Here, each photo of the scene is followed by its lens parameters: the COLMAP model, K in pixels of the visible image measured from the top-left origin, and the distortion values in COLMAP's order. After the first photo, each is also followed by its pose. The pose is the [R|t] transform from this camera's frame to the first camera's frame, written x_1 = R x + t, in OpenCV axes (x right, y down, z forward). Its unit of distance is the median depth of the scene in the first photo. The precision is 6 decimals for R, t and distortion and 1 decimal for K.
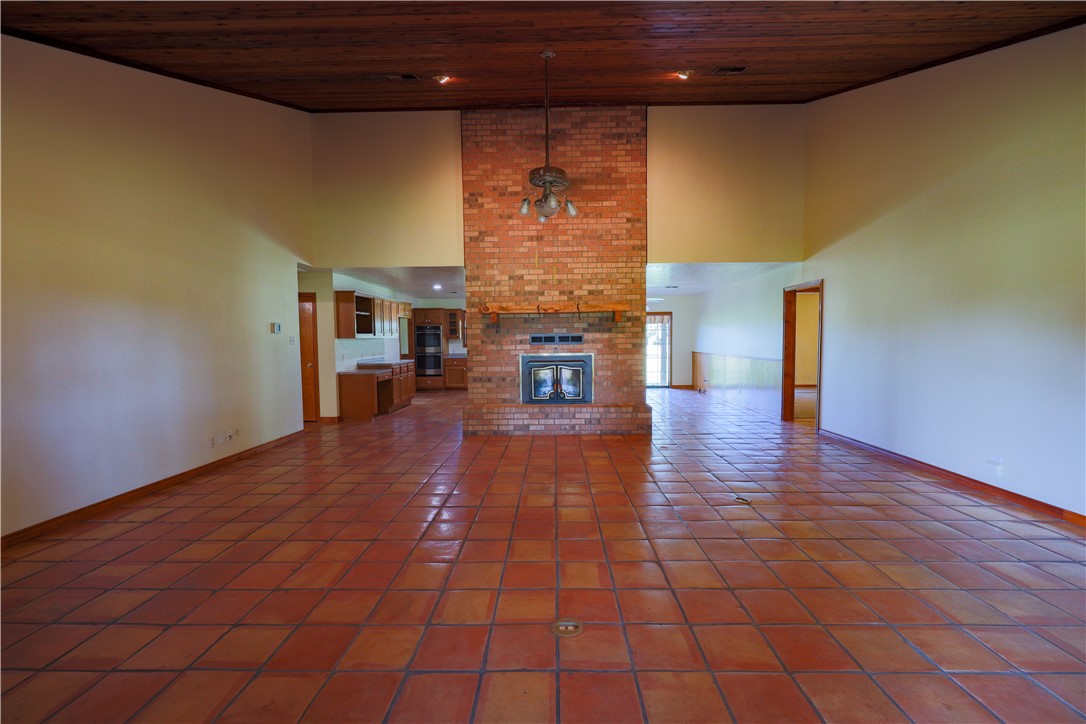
lens RADIAL K [[463.1, 0, 545.9], [0, 463.1, 360.8], [0, 0, 1]] dist [-0.006727, 0.000008]
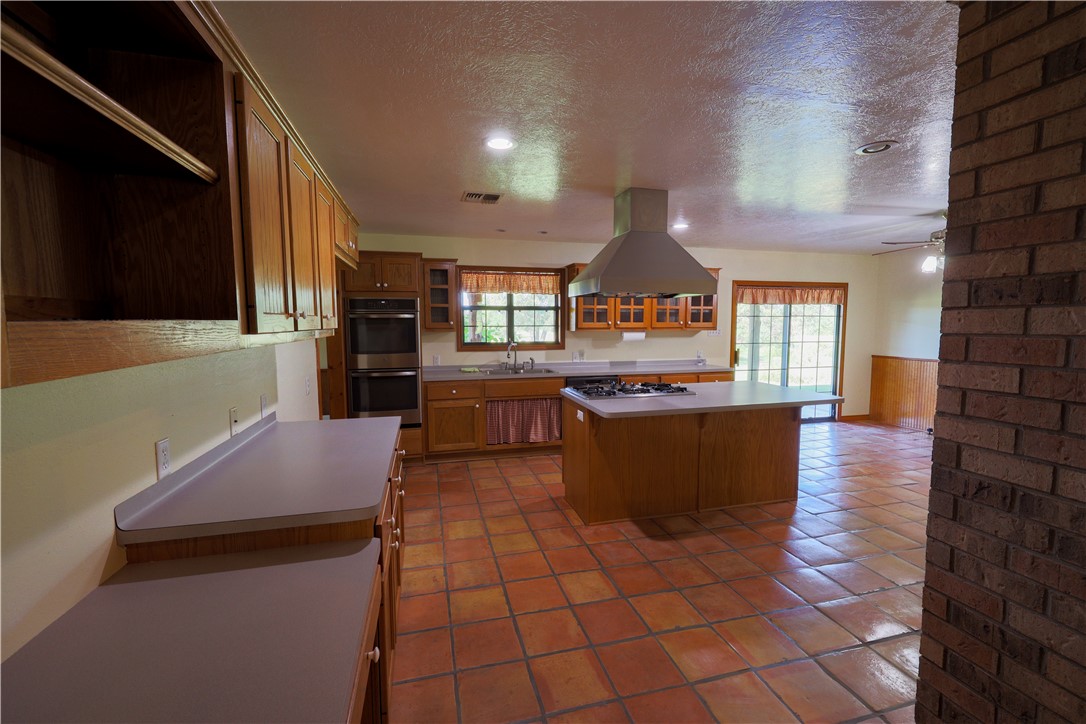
lens RADIAL K [[463.1, 0, 545.5], [0, 463.1, 365.7], [0, 0, 1]] dist [-0.006727, 0.000008]
pose [[0.960076, -0.019773, 0.279039, -0.405765], [0.008640, 0.999119, 0.041075, -0.061189], [-0.279605, -0.037024, 0.959401, 1.035590]]
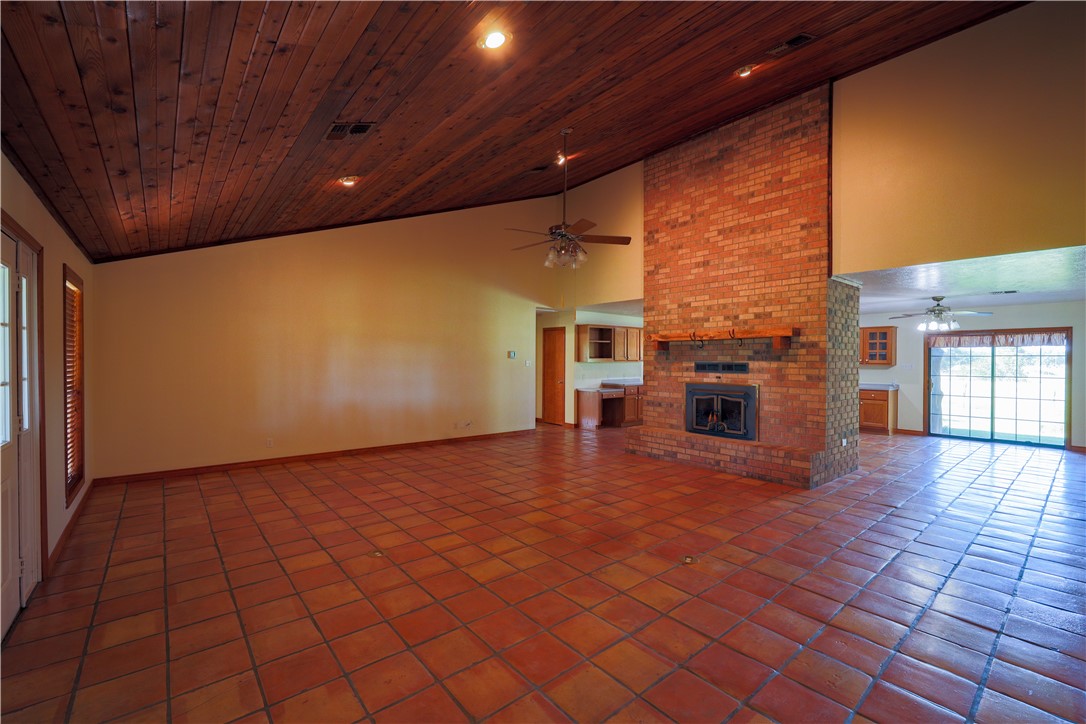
lens RADIAL K [[463.1, 0, 543.7], [0, 463.1, 360.0], [0, 0, 1]] dist [-0.006727, 0.000008]
pose [[0.653038, 0.014105, -0.757194, 0.503571], [-0.049262, 0.998500, -0.023886, -0.021677], [0.755721, 0.052899, 0.652754, 0.116193]]
